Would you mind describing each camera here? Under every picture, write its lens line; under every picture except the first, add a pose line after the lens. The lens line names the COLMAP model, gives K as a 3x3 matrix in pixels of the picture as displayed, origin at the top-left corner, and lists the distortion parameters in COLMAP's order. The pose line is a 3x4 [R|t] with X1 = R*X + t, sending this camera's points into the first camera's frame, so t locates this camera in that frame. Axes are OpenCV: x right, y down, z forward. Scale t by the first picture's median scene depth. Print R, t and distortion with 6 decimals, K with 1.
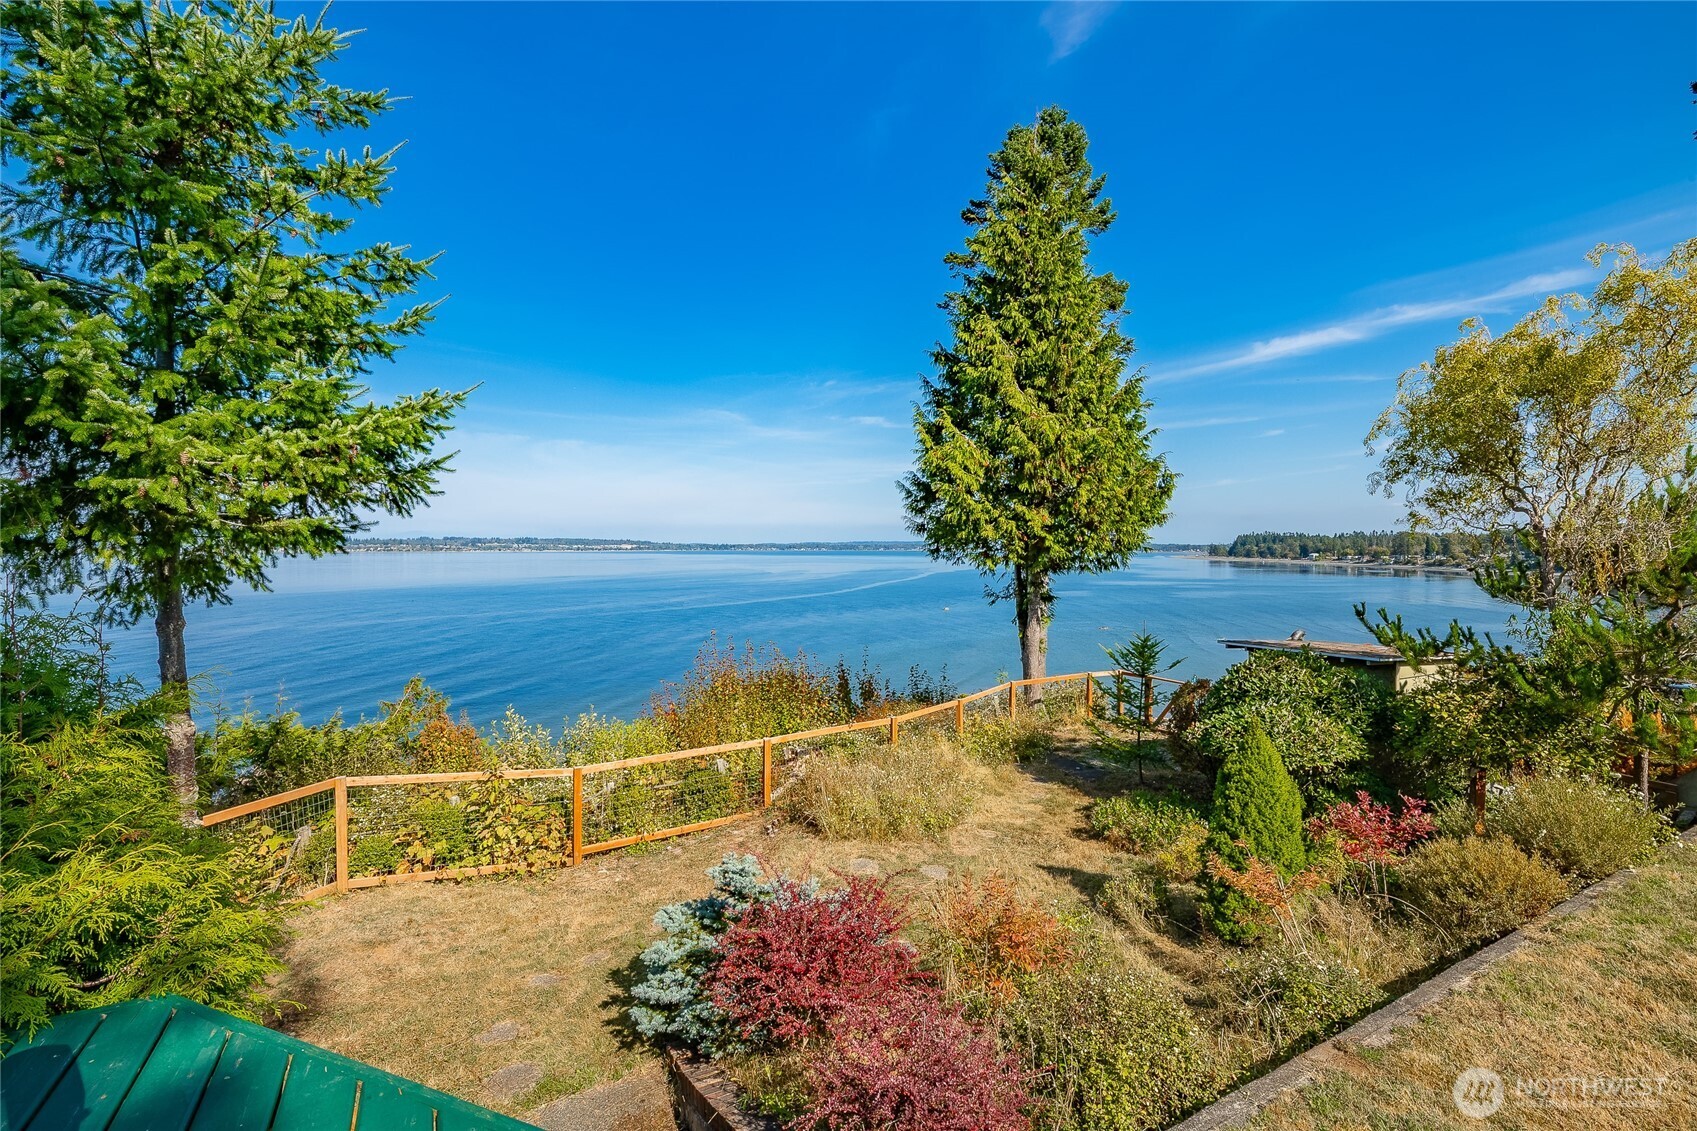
lens RADIAL K [[740.3, 0, 848.8], [0, 740.3, 564.7], [0, 0, 1]] dist [-0.001069, -0.000340]
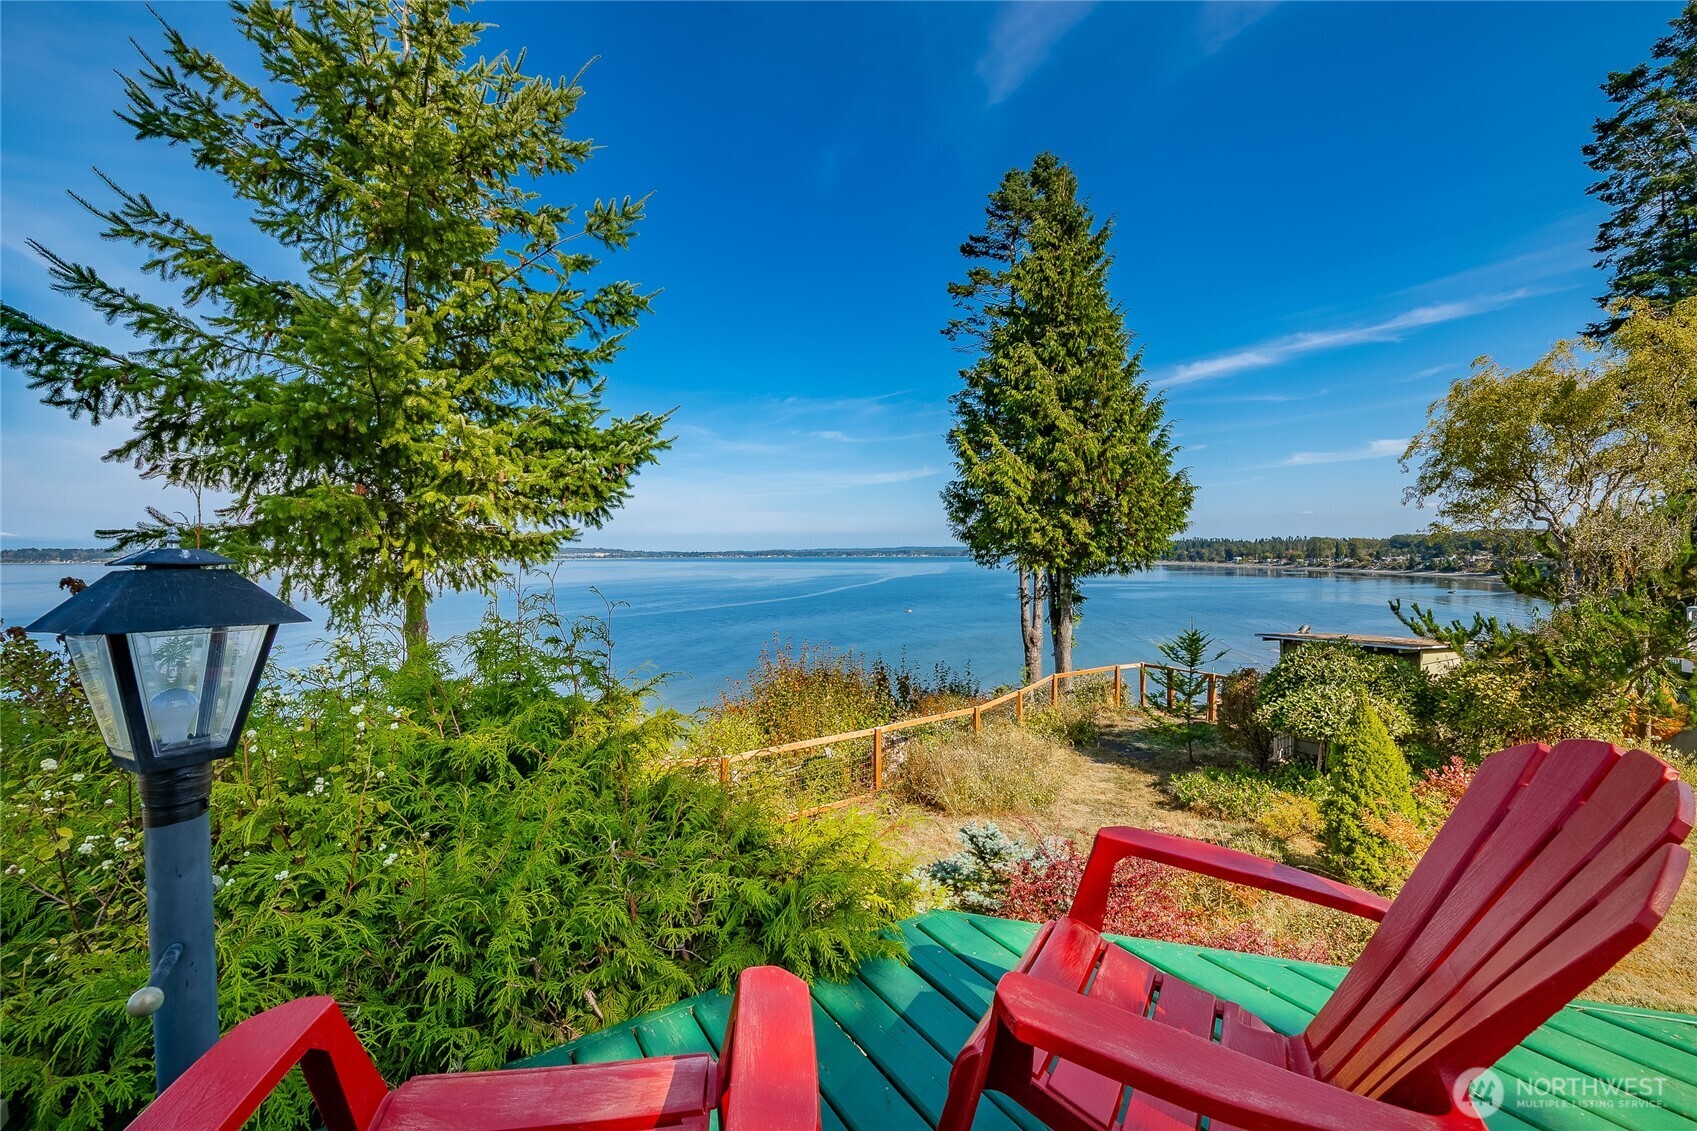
lens RADIAL K [[698.0, 0, 849.6], [0, 698.0, 566.0], [0, 0, 1]] dist [-0.003432, -0.000658]
pose [[0.998176, -0.006944, 0.059969, -0.147898], [0.007321, 0.999955, -0.006066, 0.000148], [-0.059924, 0.006494, 0.998182, -0.024464]]
